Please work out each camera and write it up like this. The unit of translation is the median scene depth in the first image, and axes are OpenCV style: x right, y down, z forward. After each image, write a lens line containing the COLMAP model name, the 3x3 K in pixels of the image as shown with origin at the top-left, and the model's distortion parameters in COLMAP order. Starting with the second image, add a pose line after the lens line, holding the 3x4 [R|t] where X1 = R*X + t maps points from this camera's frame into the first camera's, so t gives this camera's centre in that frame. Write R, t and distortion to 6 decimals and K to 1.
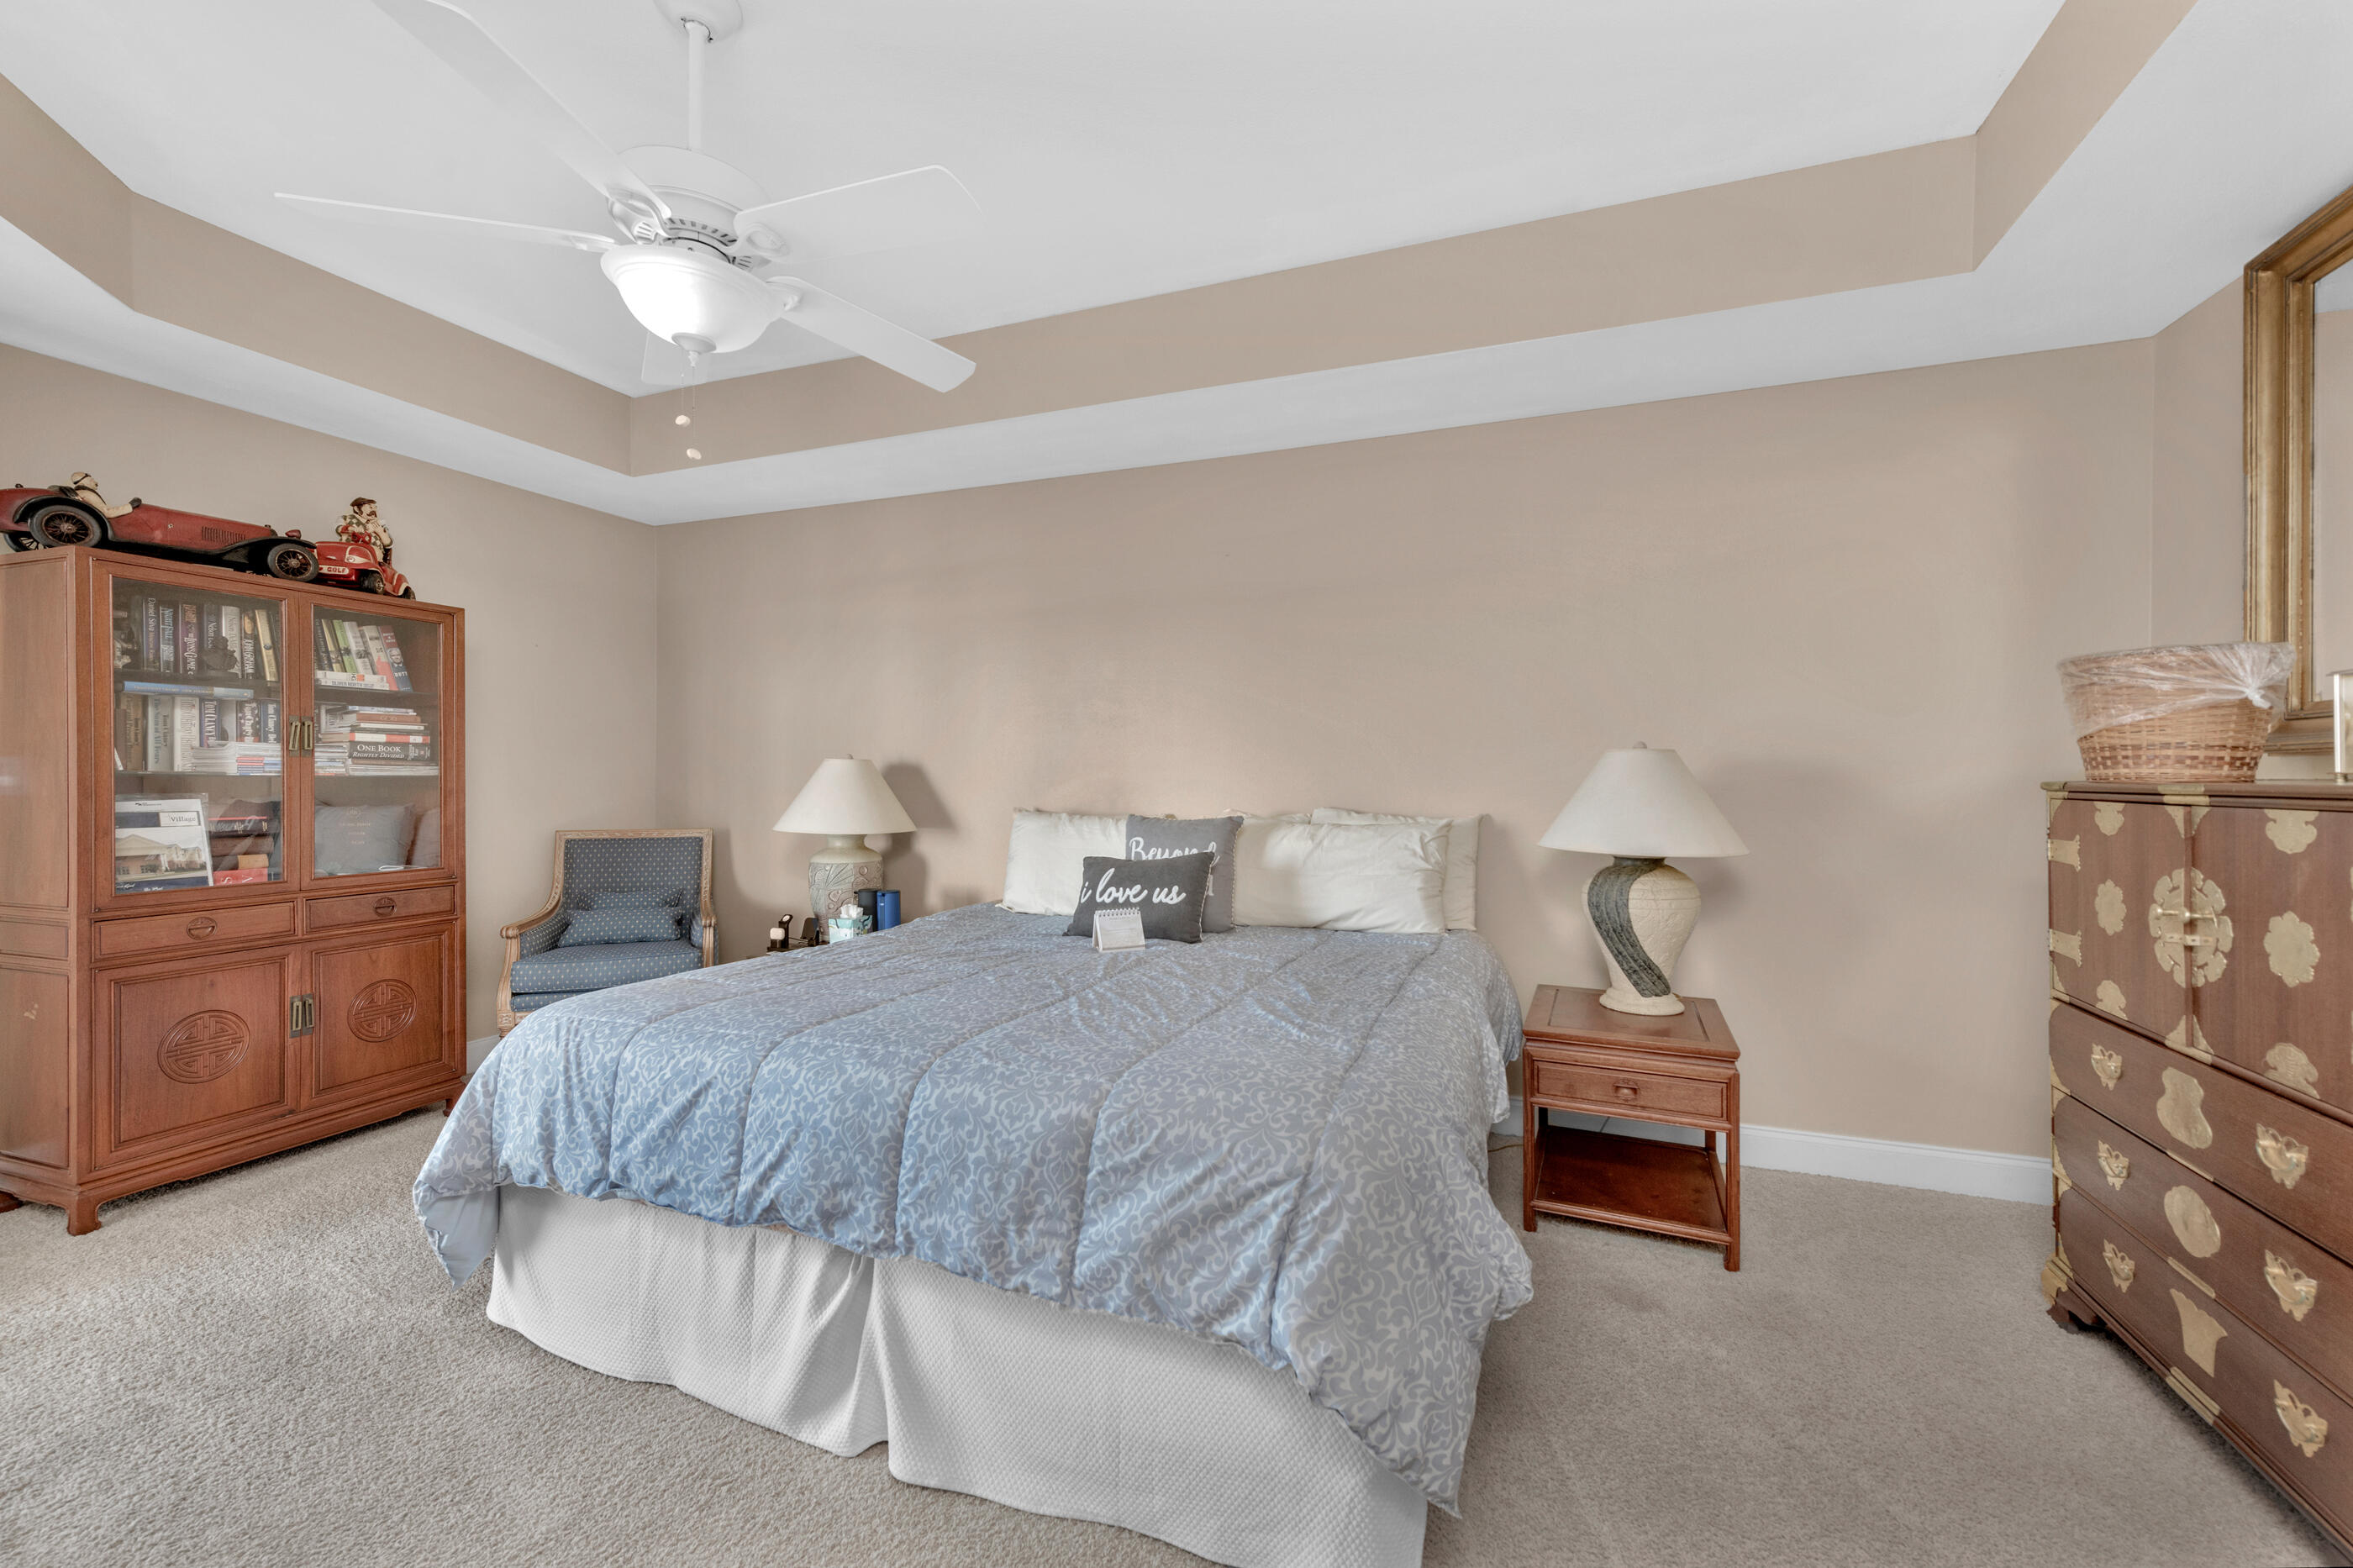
lens RADIAL K [[925.1, 0, 1184.4], [0, 925.1, 781.3], [0, 0, 1]] dist [0.017426, -0.006385]
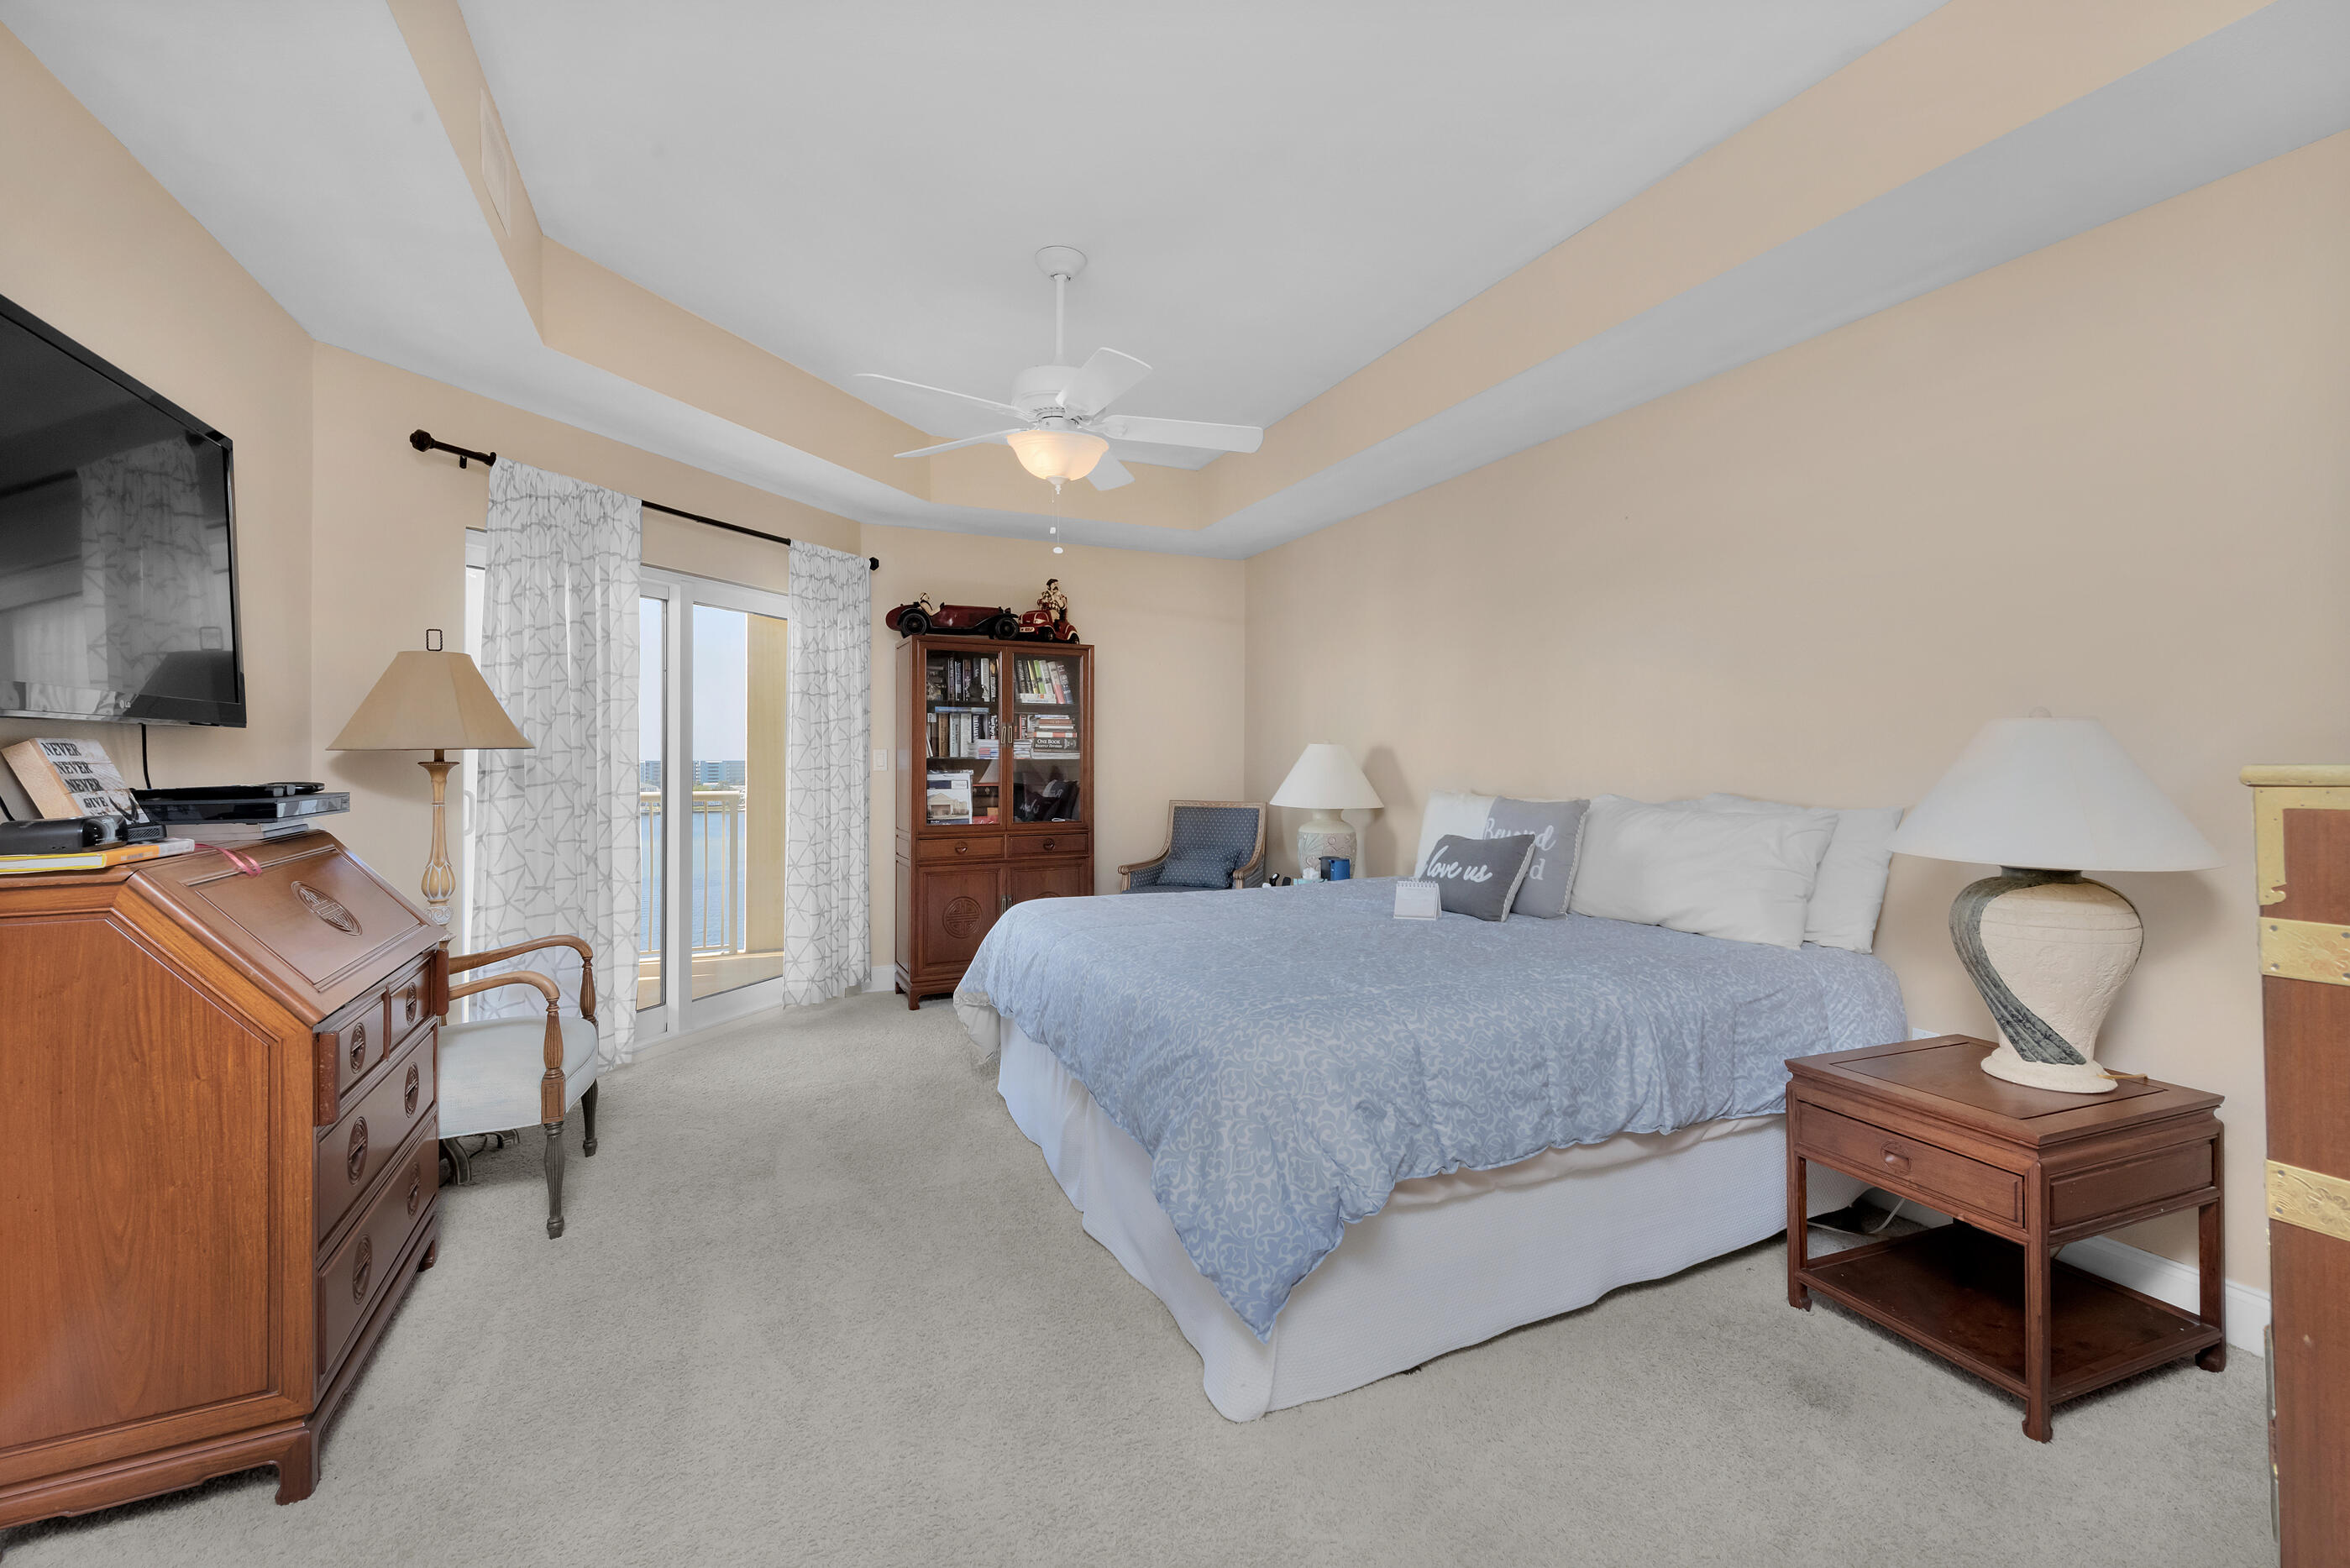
lens RADIAL K [[992.8, 0, 1169.6], [0, 992.8, 756.1], [0, 0, 1]] dist [0.018830, -0.000092]
pose [[0.707206, -0.005161, -0.706988, 0.480443], [0.000180, 0.999975, -0.007120, 0.000405], [0.707007, 0.004908, 0.707189, -0.022168]]
